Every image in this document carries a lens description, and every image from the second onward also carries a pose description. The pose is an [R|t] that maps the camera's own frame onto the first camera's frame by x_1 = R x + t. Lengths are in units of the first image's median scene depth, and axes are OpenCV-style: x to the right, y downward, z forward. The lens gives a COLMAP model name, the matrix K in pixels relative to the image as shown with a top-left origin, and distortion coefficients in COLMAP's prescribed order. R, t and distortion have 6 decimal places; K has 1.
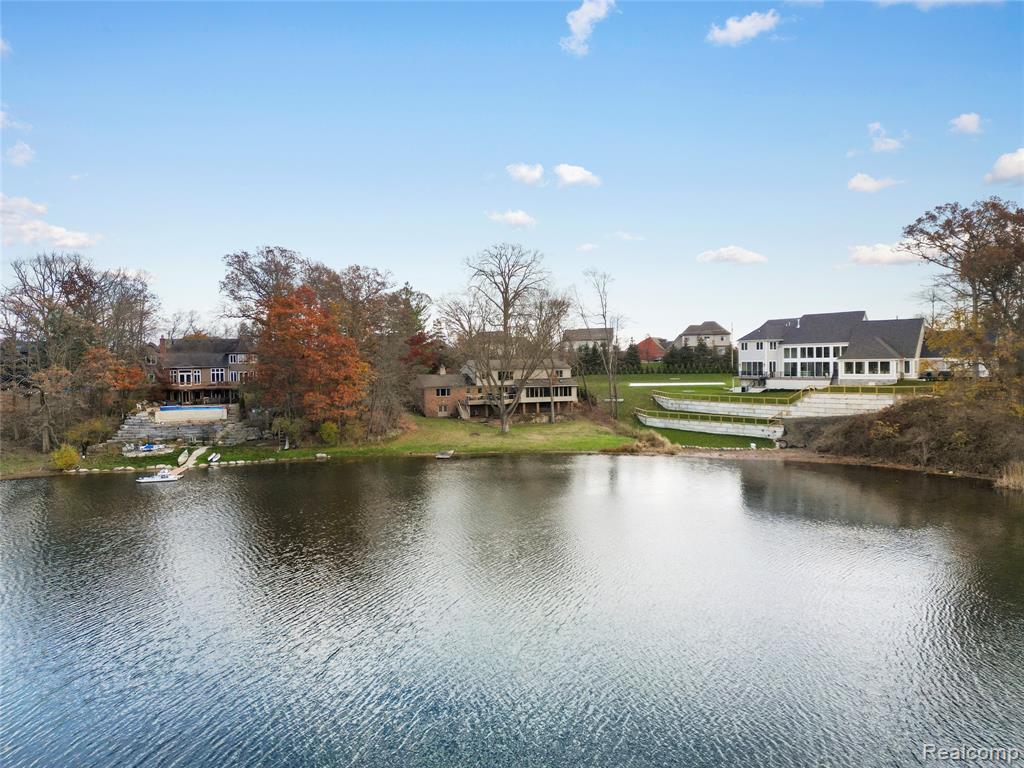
lens RADIAL K [[713.4, 0, 511.9], [0, 713.4, 383.1], [0, 0, 1]] dist [0.047800, -0.028451]
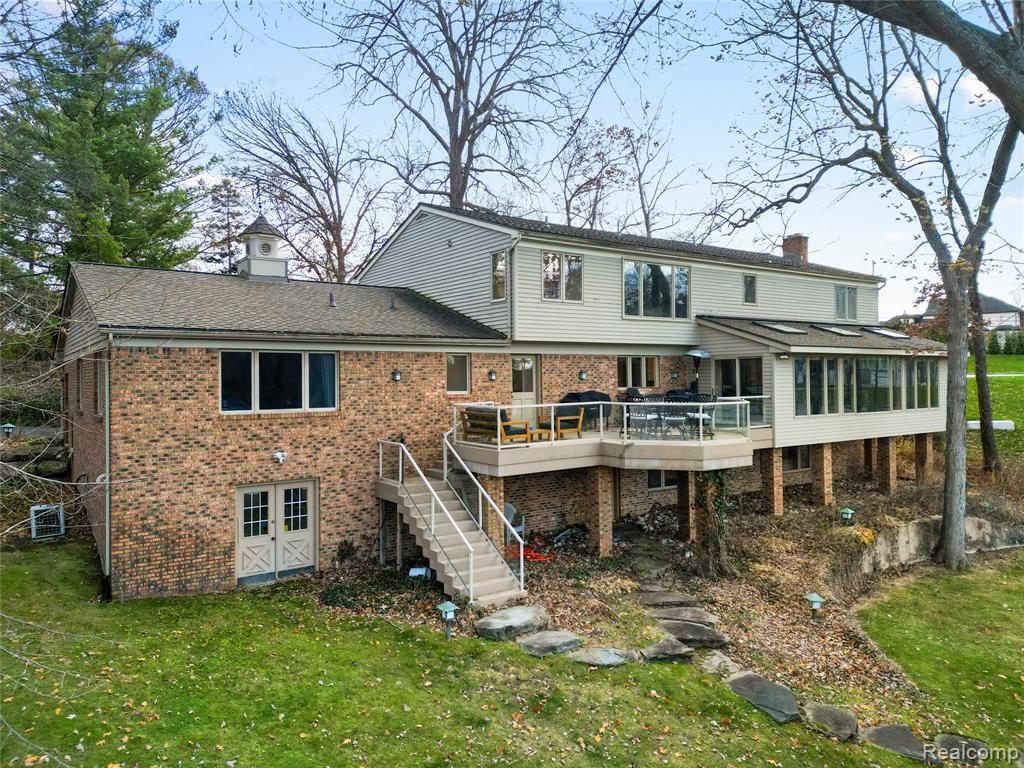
lens RADIAL K [[713.4, 0, 505.4], [0, 713.4, 369.0], [0, 0, 1]] dist [0.047800, -0.028451]
pose [[0.970005, 0.016929, 0.242496, -0.086700], [-0.013302, 0.999774, -0.016589, 0.012639], [-0.242722, 0.012866, 0.970011, 0.847956]]
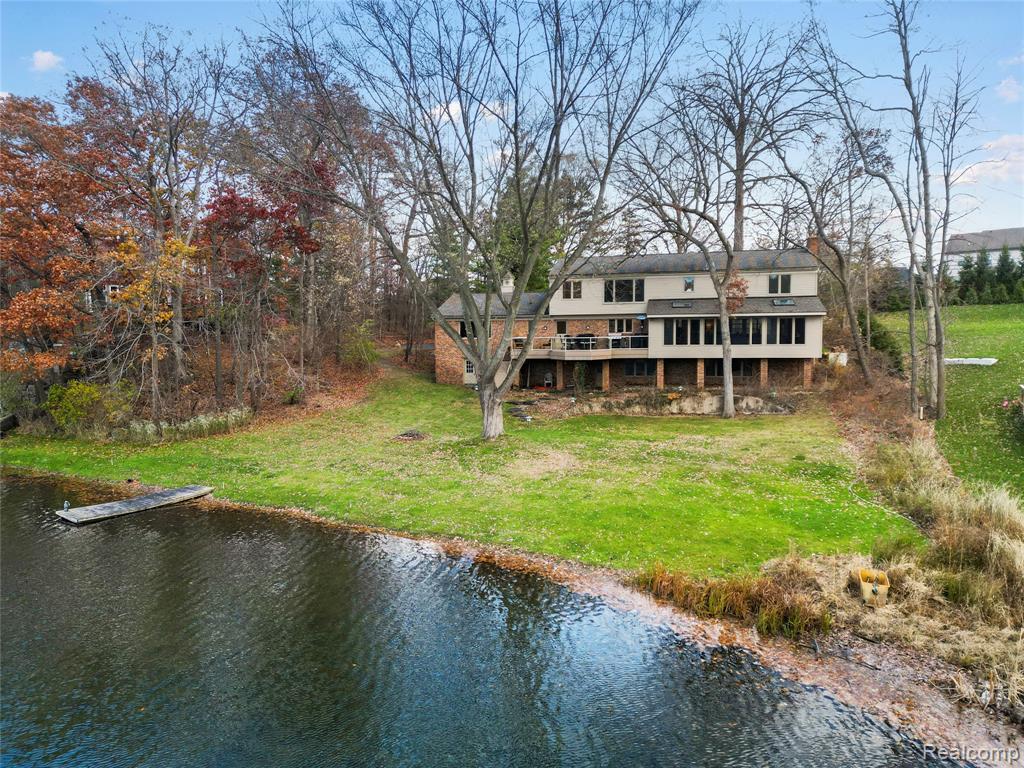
lens RADIAL K [[713.4, 0, 517.4], [0, 713.4, 385.5], [0, 0, 1]] dist [0.047800, -0.028451]
pose [[0.829924, 0.059810, -0.554661, 0.167630], [-0.005434, 0.995056, 0.099169, 0.004039], [0.557850, -0.079289, 0.826146, 0.634781]]
